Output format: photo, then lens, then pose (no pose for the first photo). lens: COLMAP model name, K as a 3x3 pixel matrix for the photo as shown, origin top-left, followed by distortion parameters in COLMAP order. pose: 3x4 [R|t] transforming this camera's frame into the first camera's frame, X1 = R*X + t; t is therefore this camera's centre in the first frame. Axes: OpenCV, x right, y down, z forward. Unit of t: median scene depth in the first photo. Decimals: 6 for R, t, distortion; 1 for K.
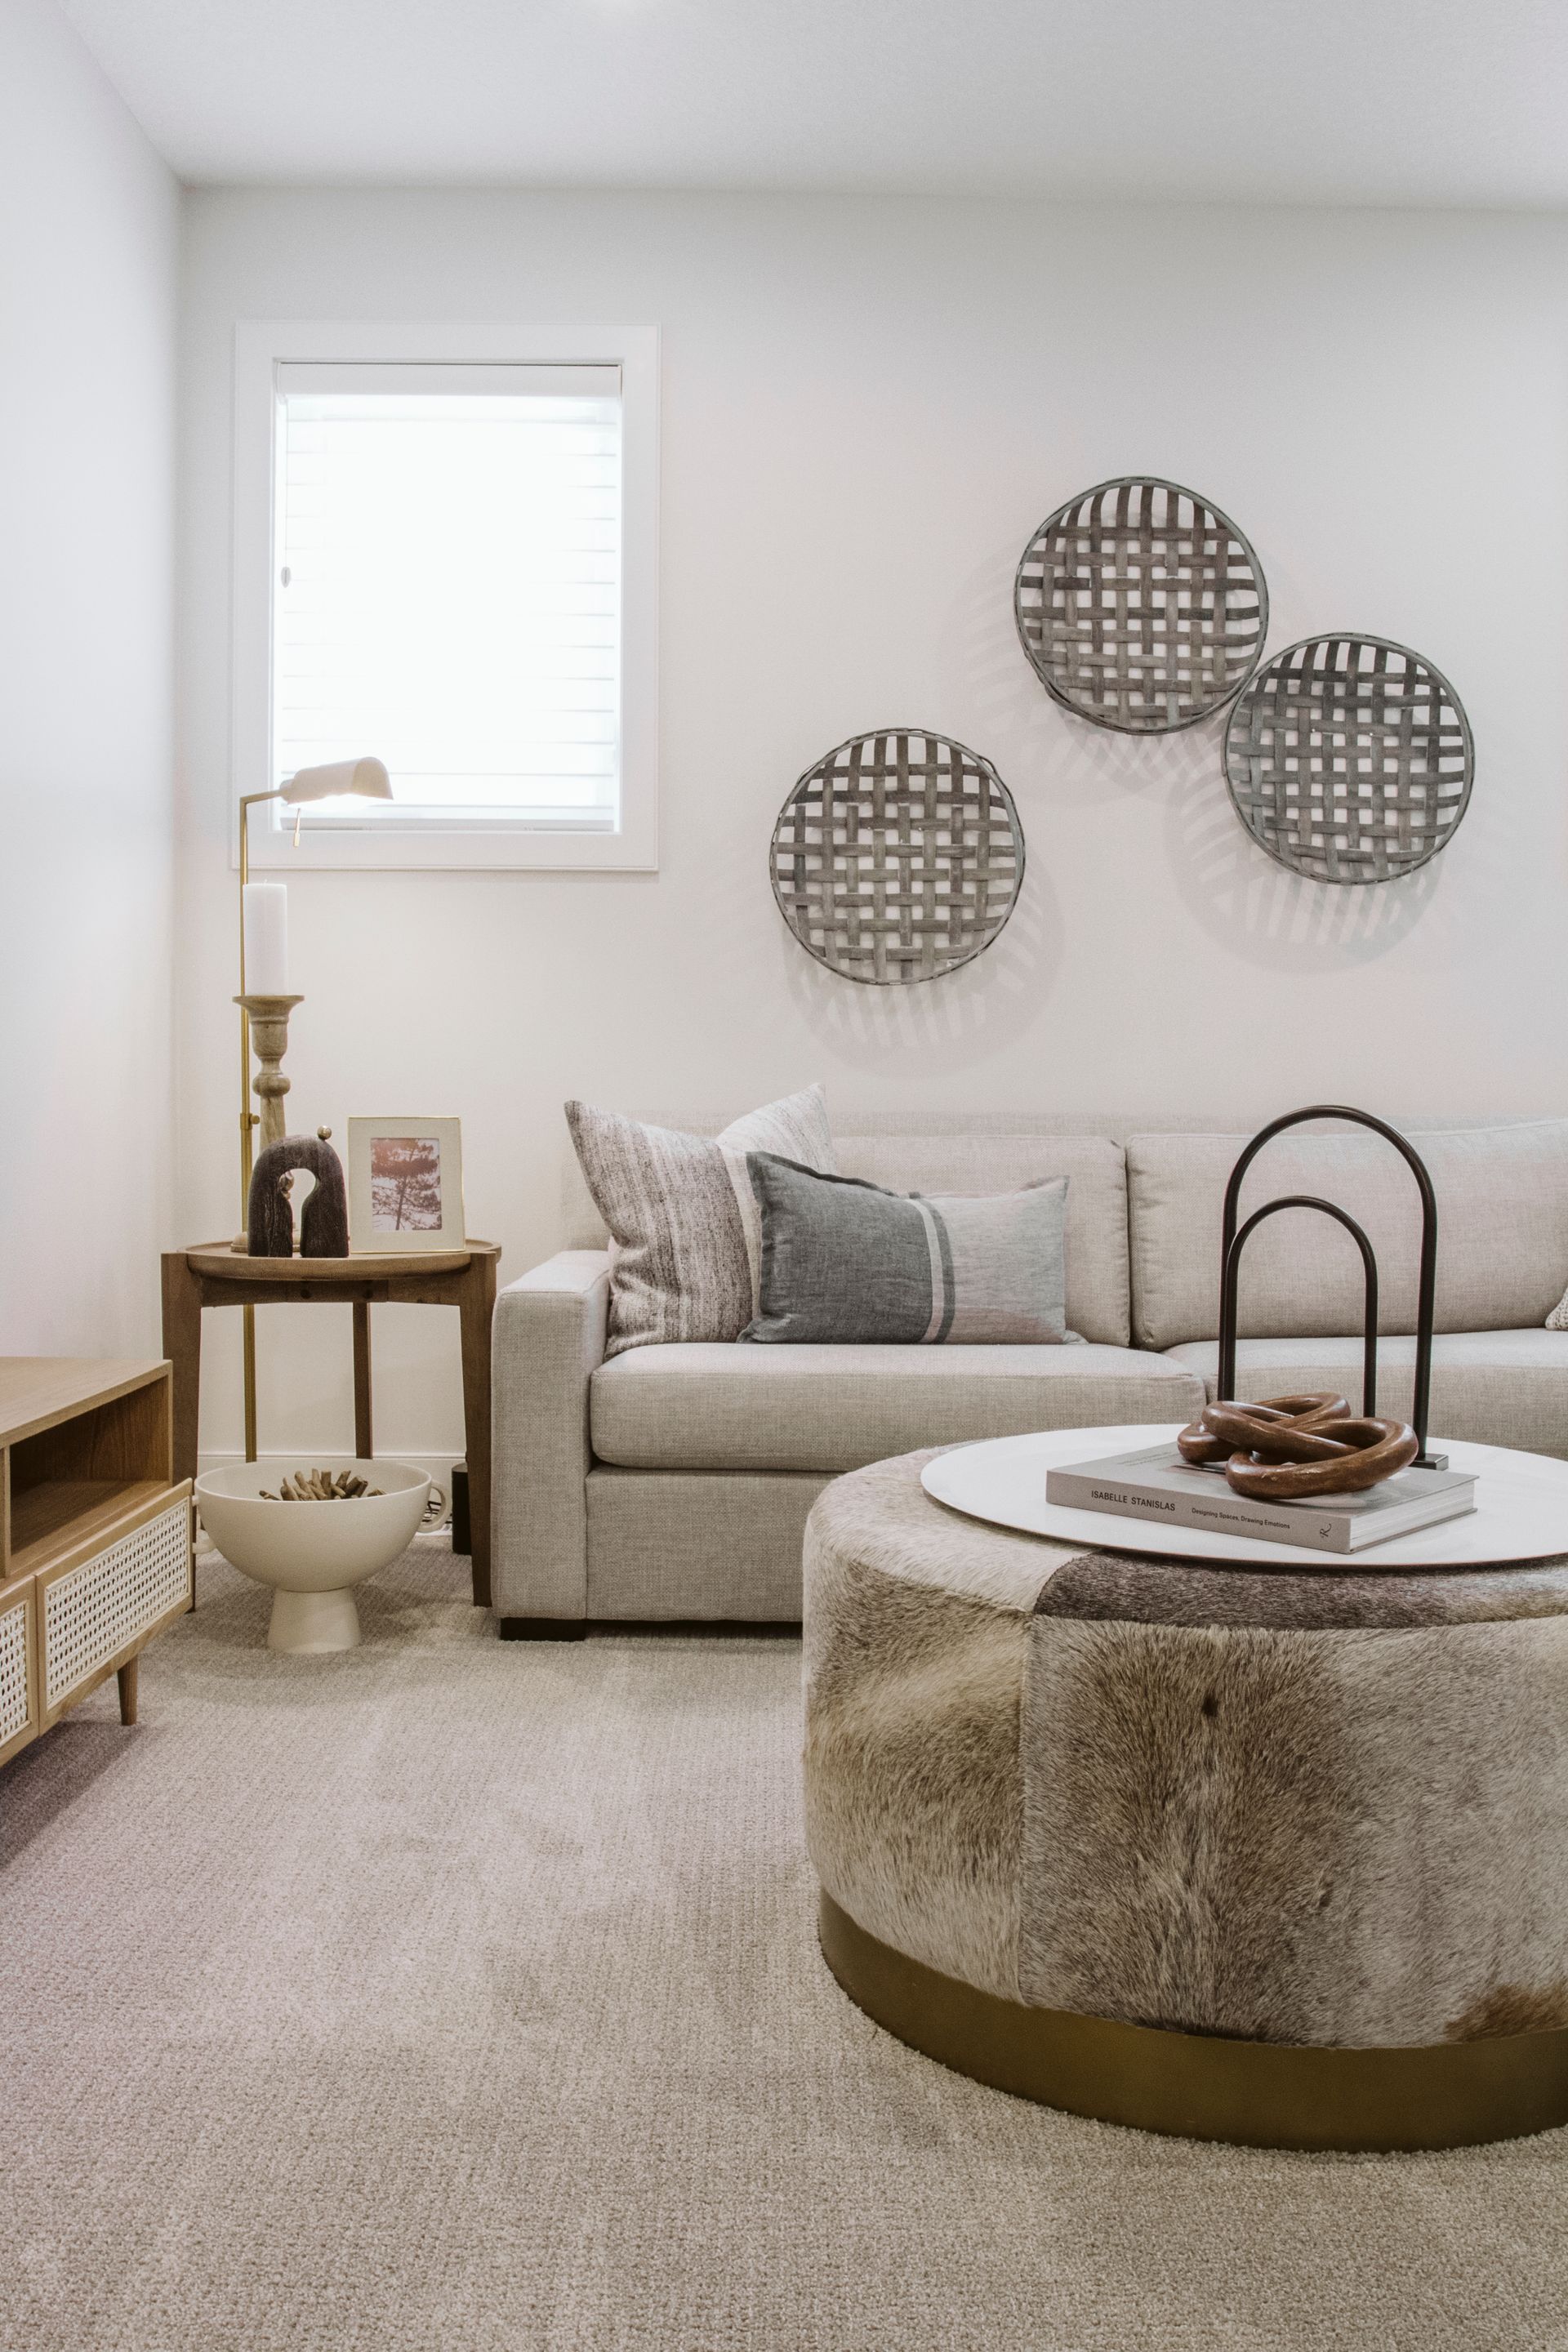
lens RADIAL K [[1983.9, 0, 786.8], [0, 1983.9, 1144.6], [0, 0, 1]] dist [-0.091322, 0.017896]
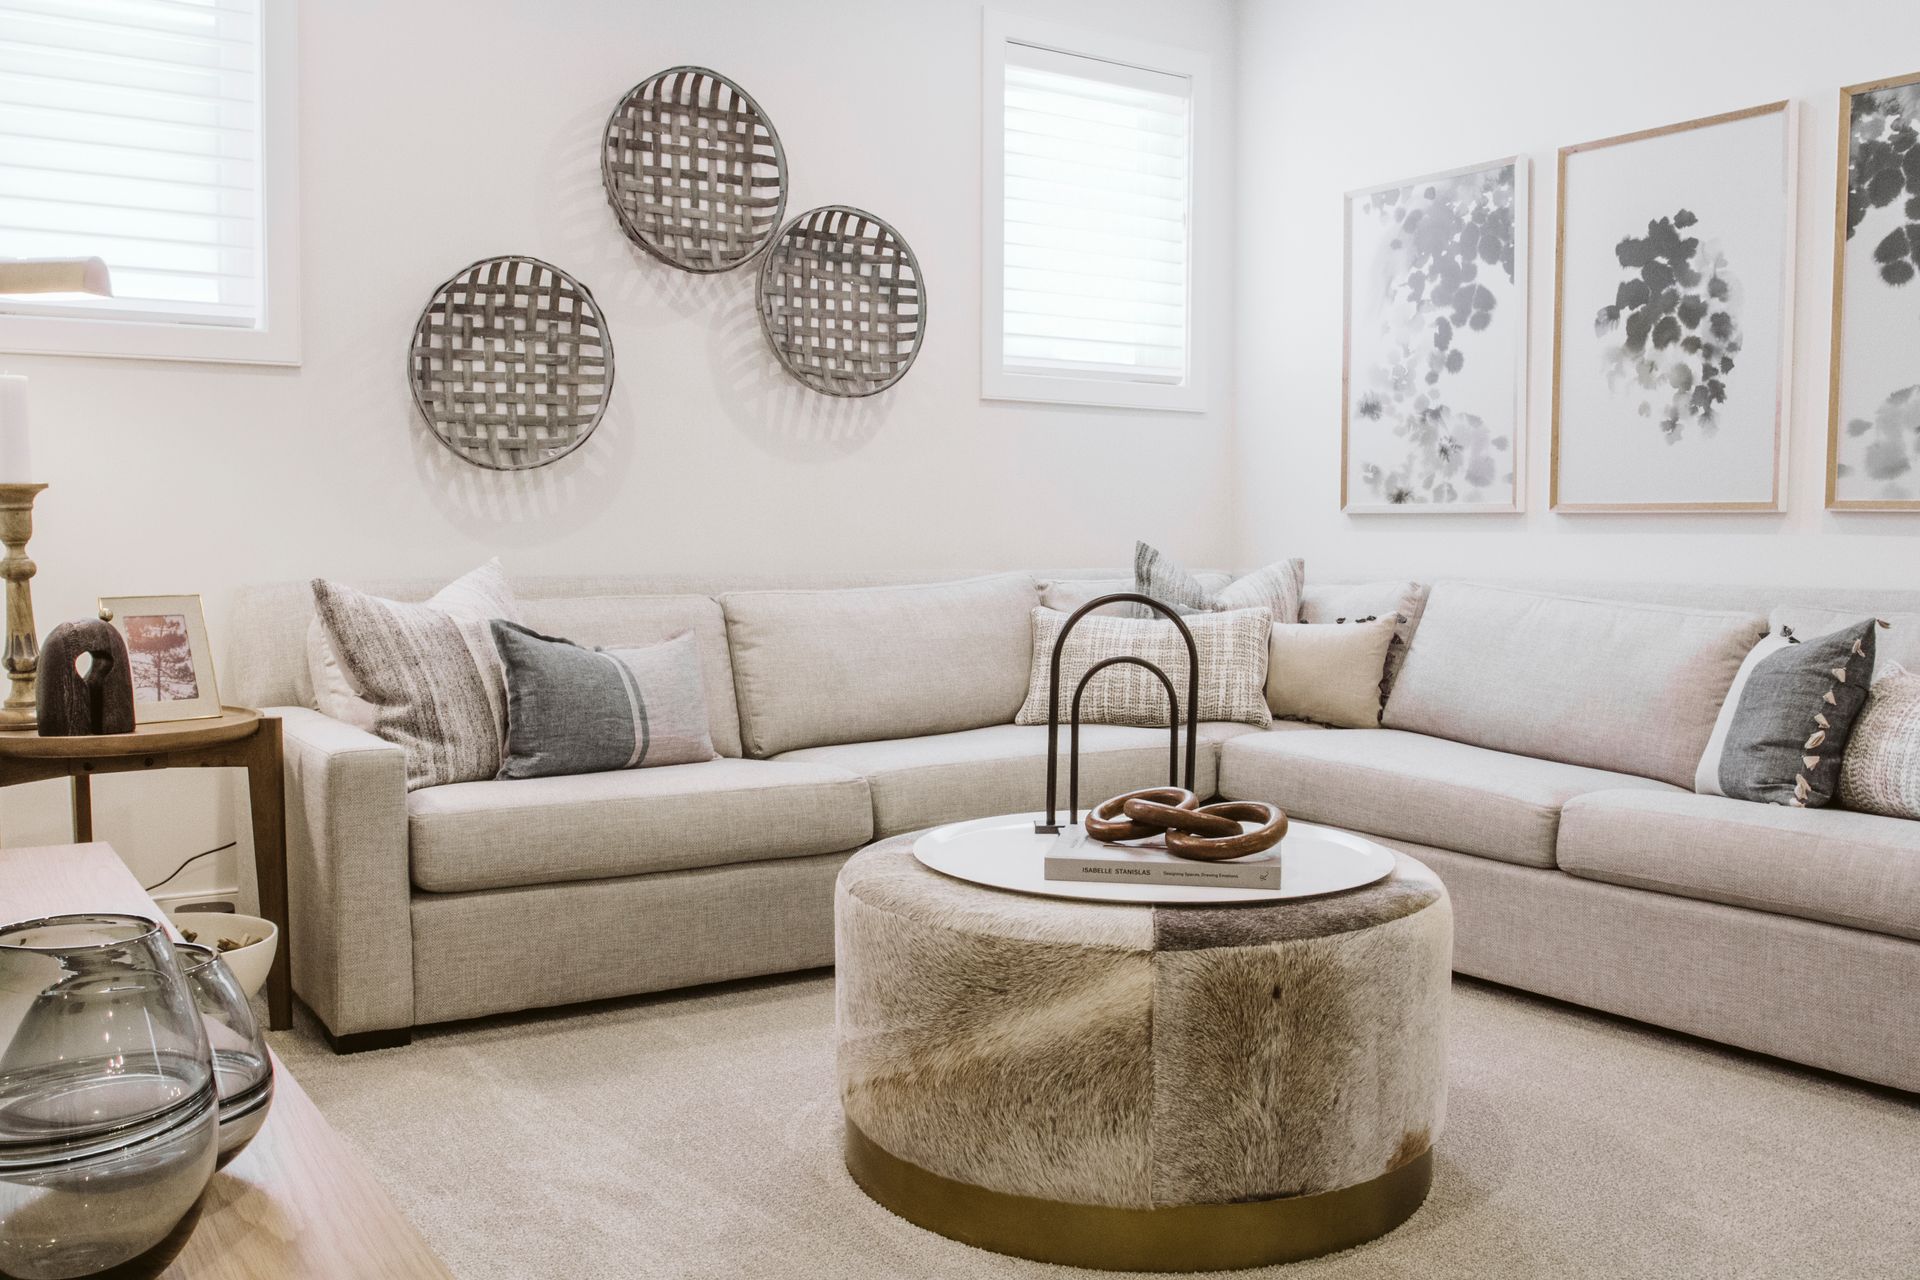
lens RADIAL K [[1619.5, 0, 1068.7], [0, 1619.5, 634.9], [0, 0, 1]] dist [-0.091322, 0.017896]
pose [[0.841210, -0.034773, 0.539589, -0.238024], [0.013258, 0.998956, 0.043708, -0.023957], [-0.540546, -0.029614, 0.840793, 0.001041]]
